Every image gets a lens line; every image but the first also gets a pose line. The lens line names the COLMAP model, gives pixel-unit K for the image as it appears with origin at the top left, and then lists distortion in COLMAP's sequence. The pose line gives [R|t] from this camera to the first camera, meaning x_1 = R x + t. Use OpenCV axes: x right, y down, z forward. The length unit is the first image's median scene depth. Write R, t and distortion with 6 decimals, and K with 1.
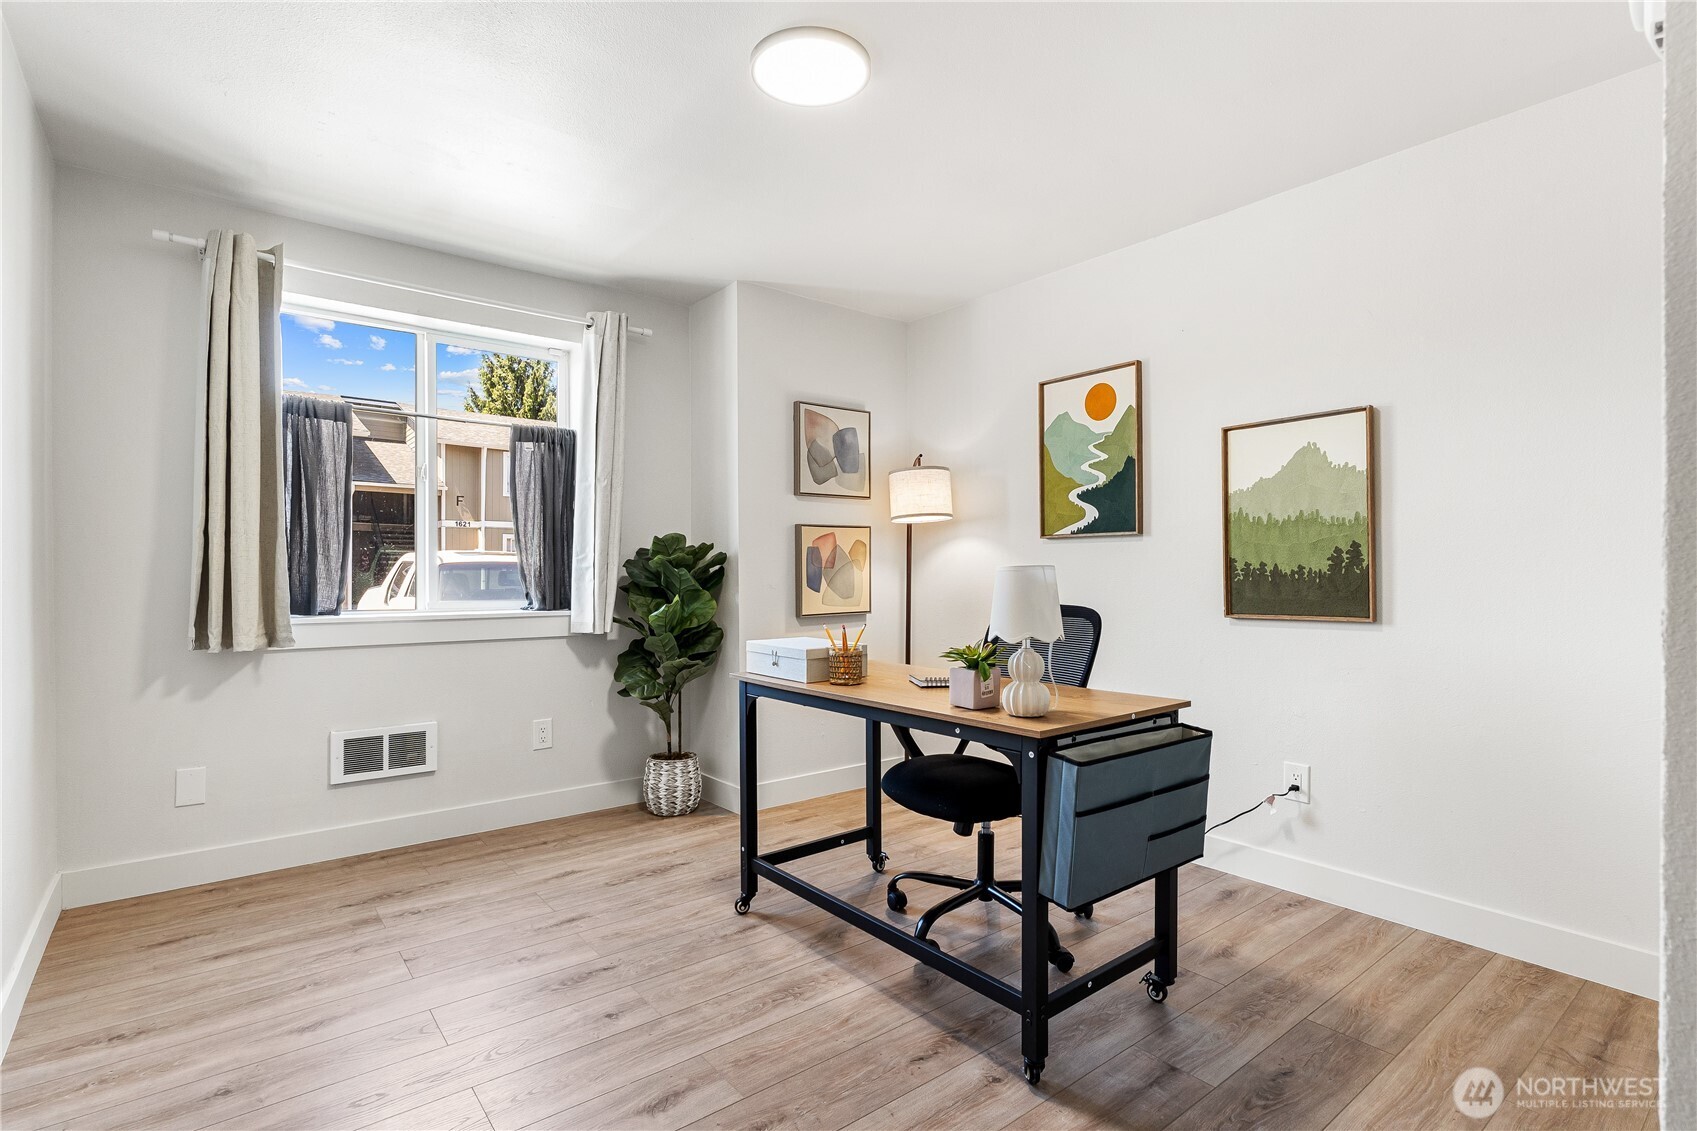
lens RADIAL K [[820.3, 0, 853.4], [0, 820.3, 569.7], [0, 0, 1]] dist [-0.001882, -0.000185]
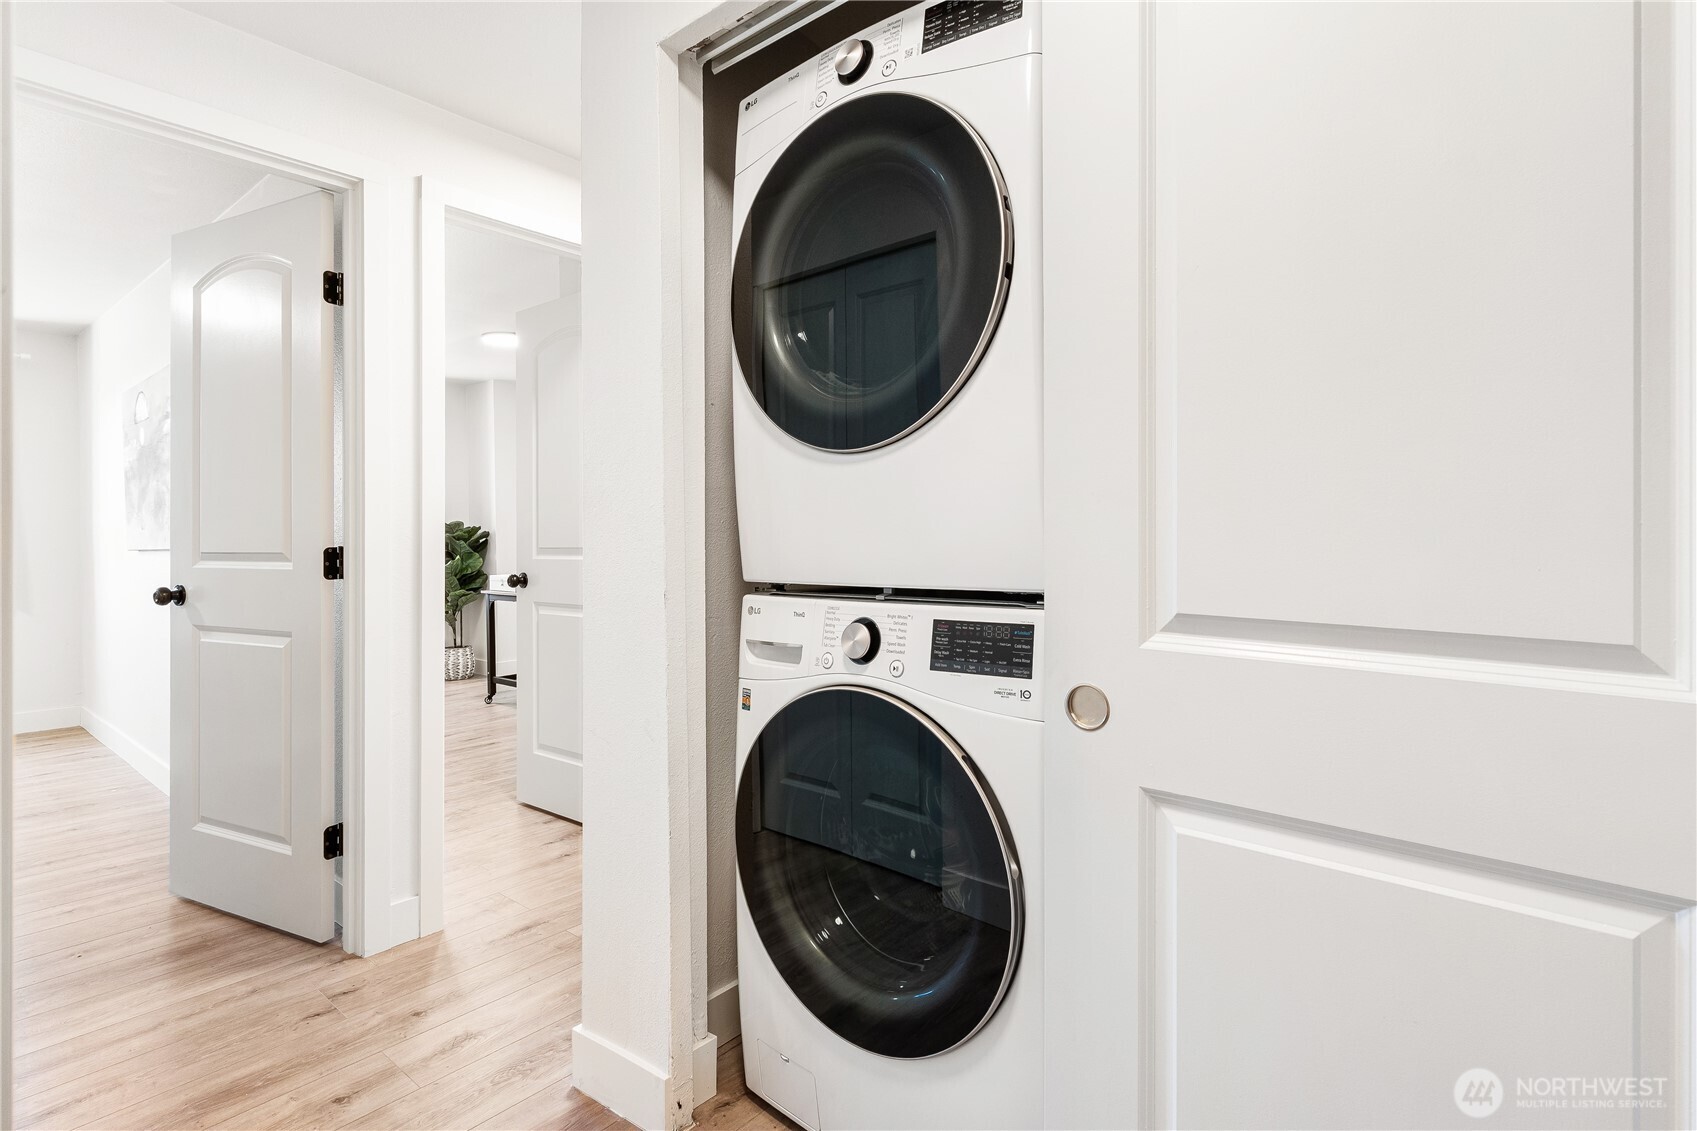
lens RADIAL K [[820.3, 0, 853.4], [0, 820.3, 569.7], [0, 0, 1]] dist [-0.001882, -0.000185]
pose [[0.977812, 0.000441, 0.209482, 0.247981], [-0.008149, 0.999321, 0.035933, -0.008684], [-0.209323, -0.036842, 0.977152, -0.911605]]
